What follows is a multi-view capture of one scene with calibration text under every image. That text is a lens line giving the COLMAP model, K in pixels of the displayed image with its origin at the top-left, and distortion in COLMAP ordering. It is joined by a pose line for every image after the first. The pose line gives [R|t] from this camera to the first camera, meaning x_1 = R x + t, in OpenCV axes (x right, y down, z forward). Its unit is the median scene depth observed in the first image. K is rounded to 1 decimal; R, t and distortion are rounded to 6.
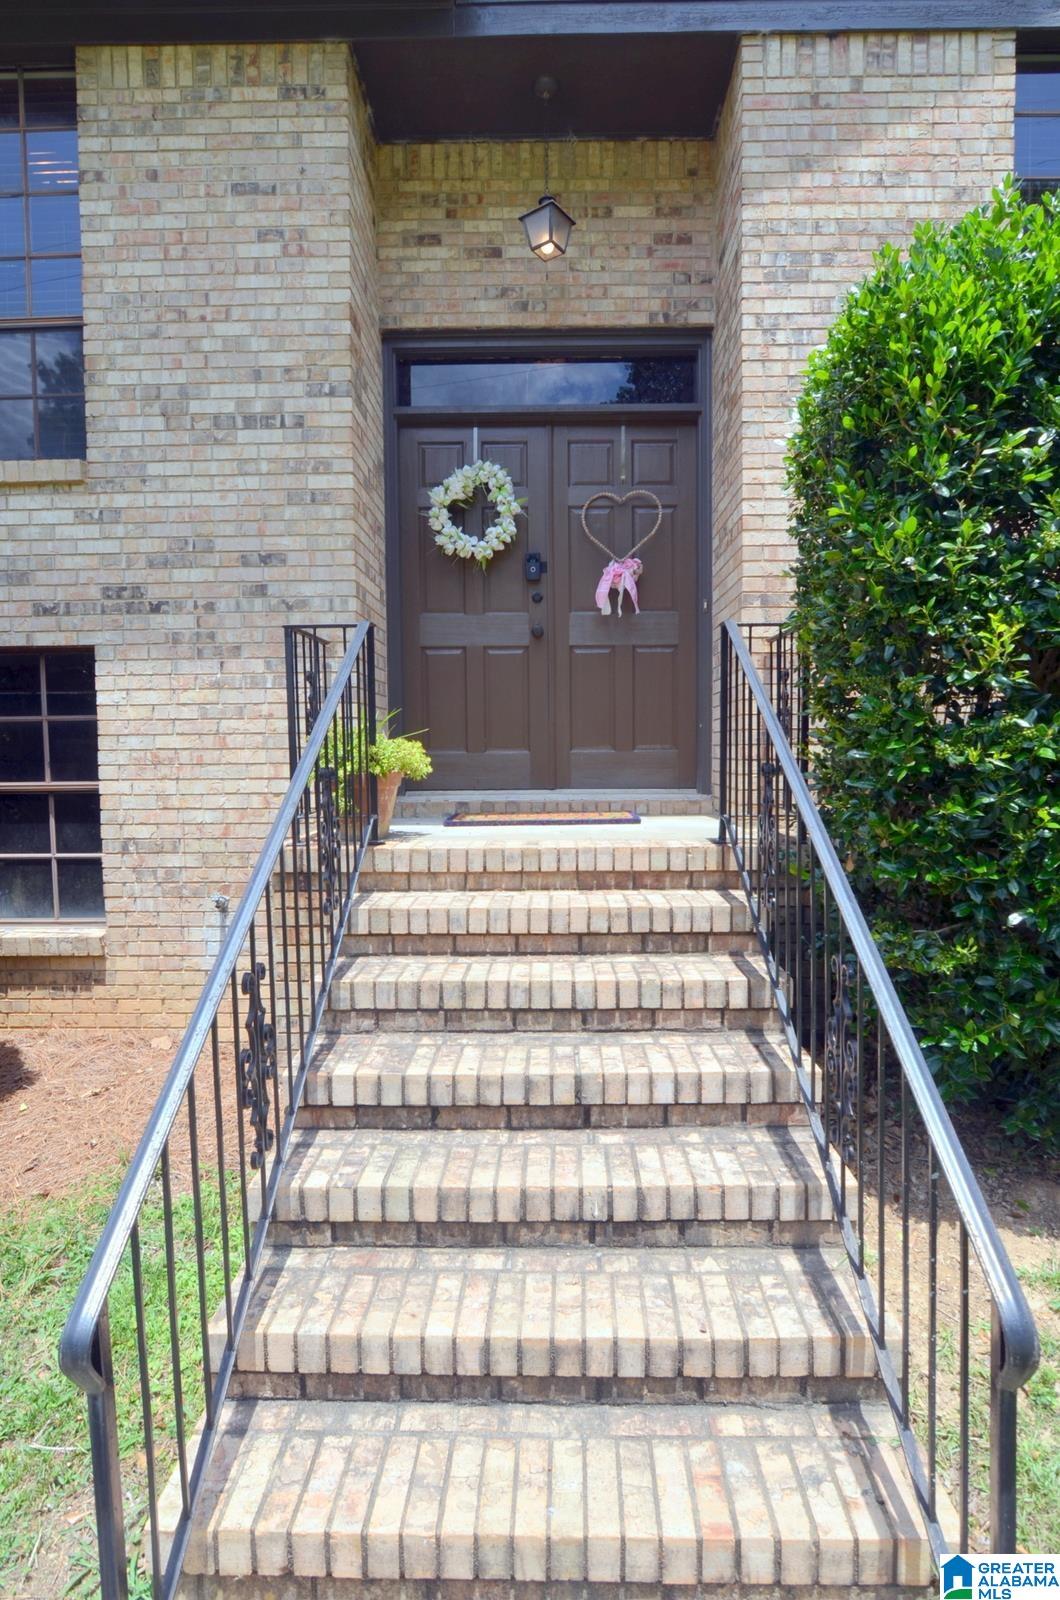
lens RADIAL K [[775.1, 0, 533.4], [0, 775.1, 786.8], [0, 0, 1]] dist [-0.030675, 0.010105]
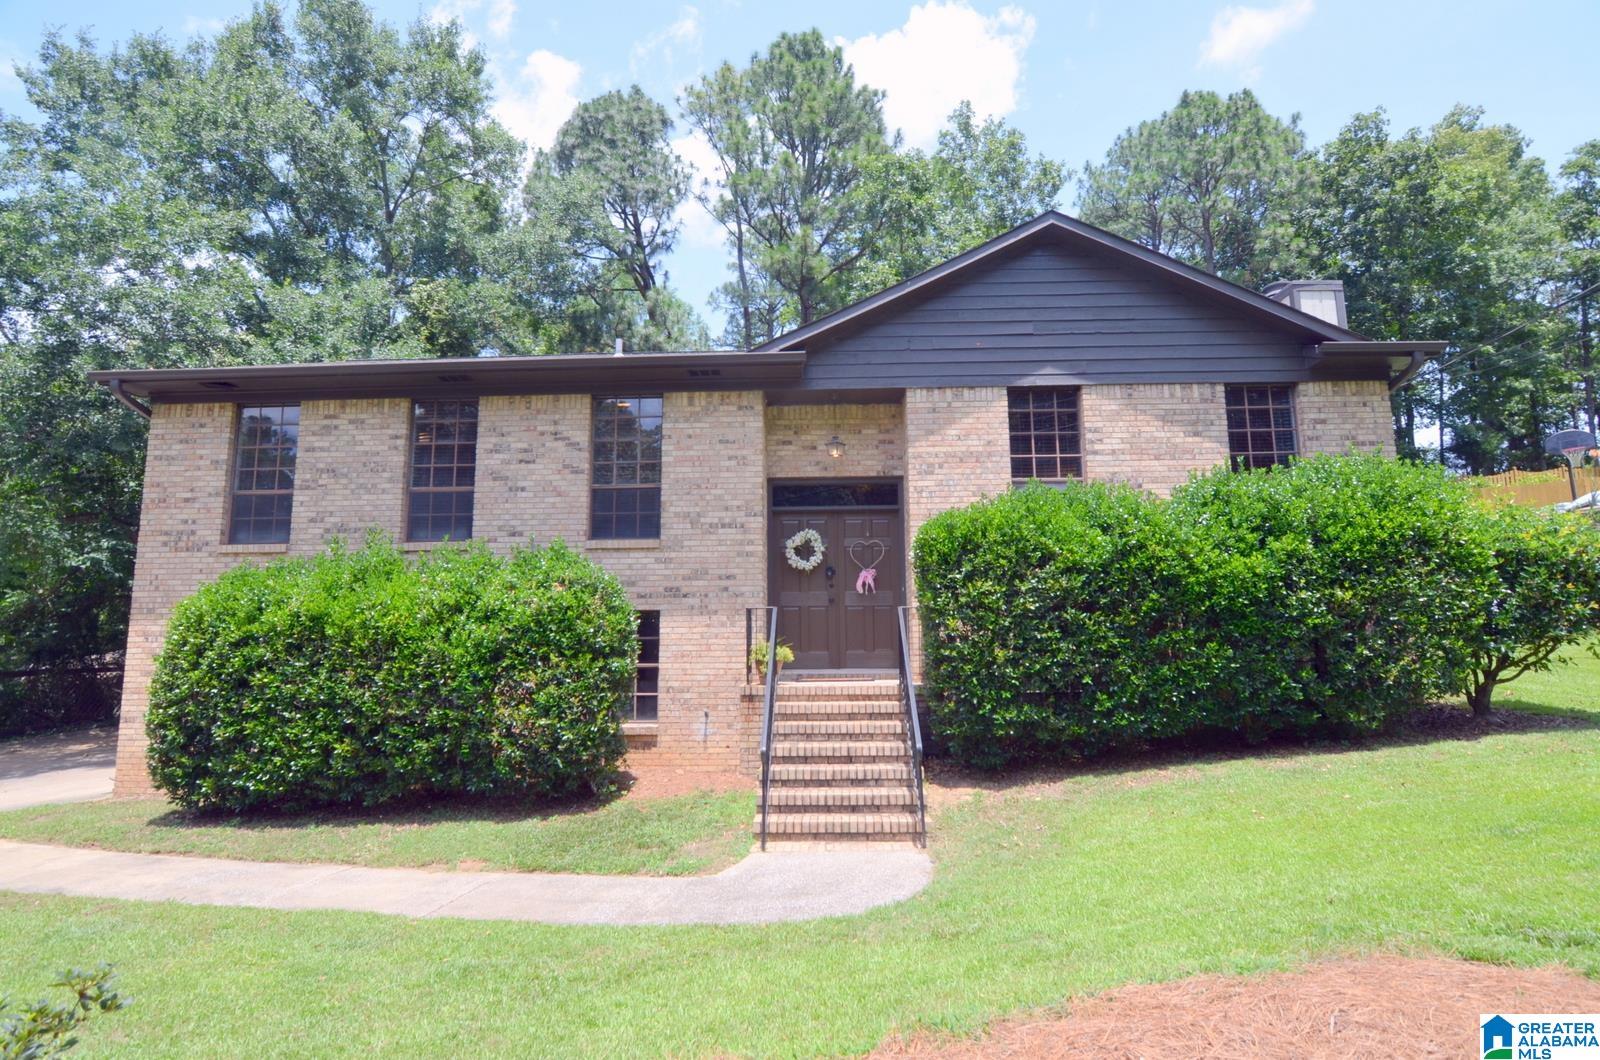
lens RADIAL K [[775.1, 0, 801.4], [0, 775.1, 540.6], [0, 0, 1]] dist [-0.030675, 0.010105]
pose [[0.999901, -0.000501, -0.014034, -0.064744], [-0.002159, 0.982005, -0.188842, 0.077994], [0.013876, 0.188854, 0.981907, -1.619777]]
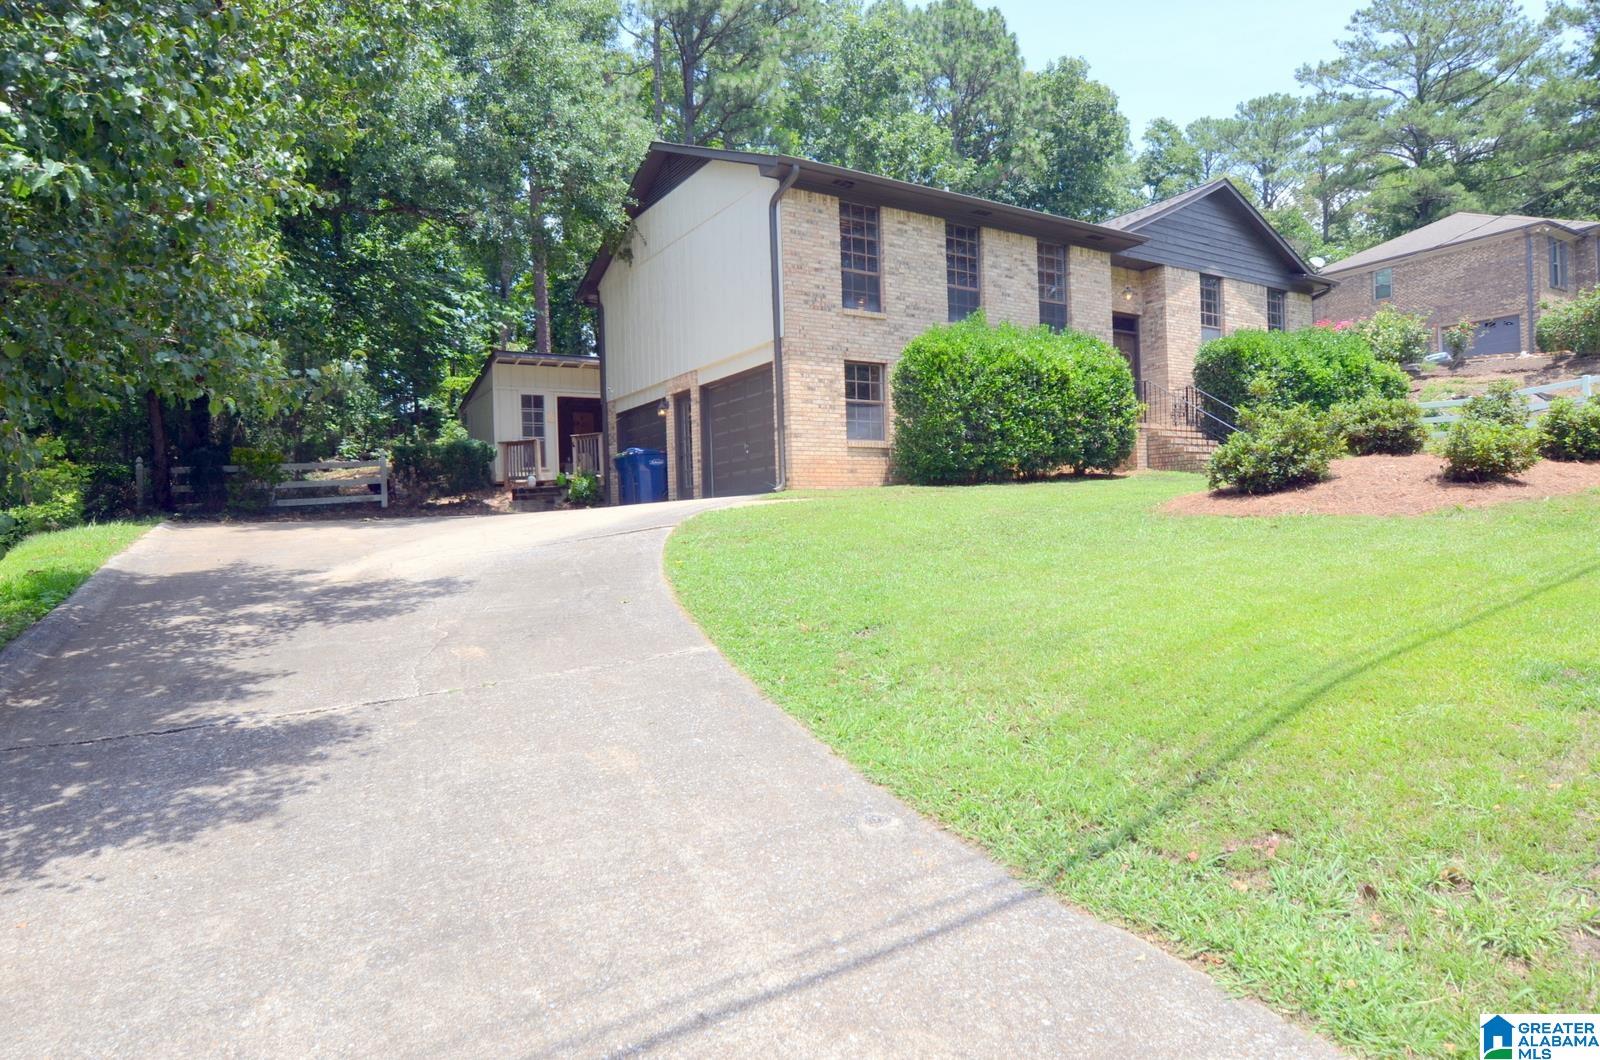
lens RADIAL K [[943.3, 0, 796.7], [0, 943.3, 536.1], [0, 0, 1]] dist [-0.018930, -0.007065]
pose [[0.830528, -0.017342, 0.556707, -4.902240], [0.048420, 0.997979, -0.041147, 0.840595], [-0.554868, 0.061129, 0.829689, -2.494507]]
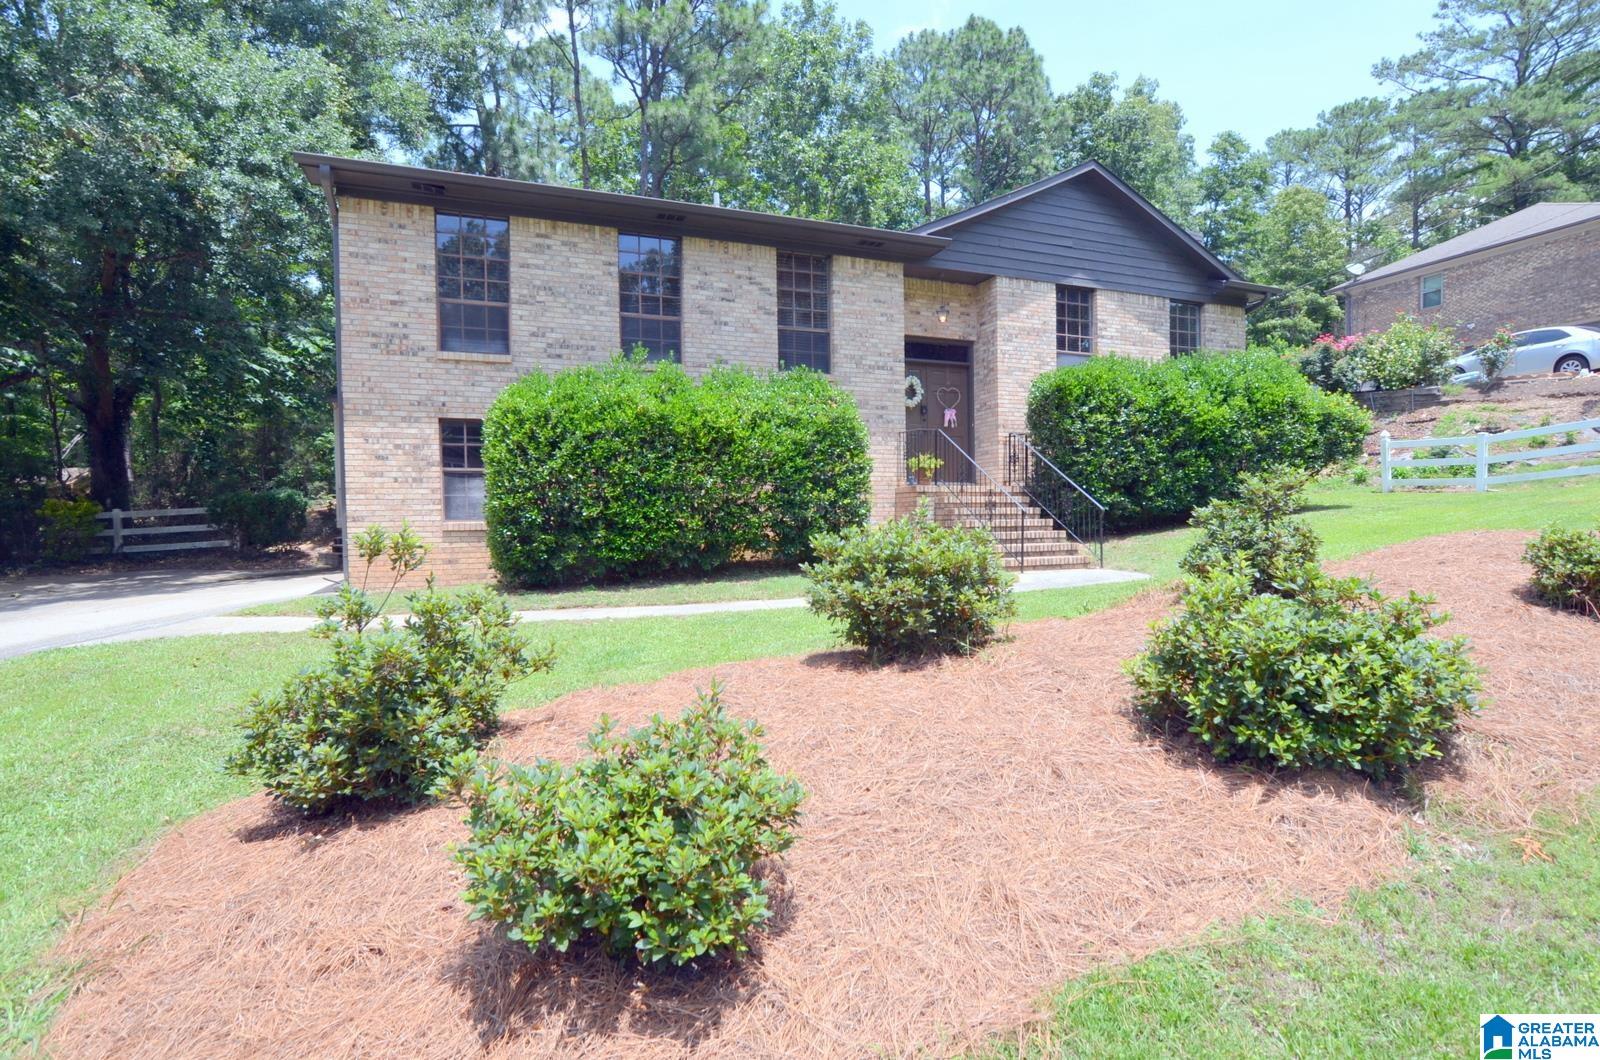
lens RADIAL K [[783.6, 0, 796.3], [0, 783.6, 538.0], [0, 0, 1]] dist [-0.026681, 0.005530]
pose [[0.922530, -0.010489, 0.385782, -2.088909], [0.023321, 0.999319, -0.028597, 0.382180], [-0.385219, 0.035379, 0.922147, -2.084848]]
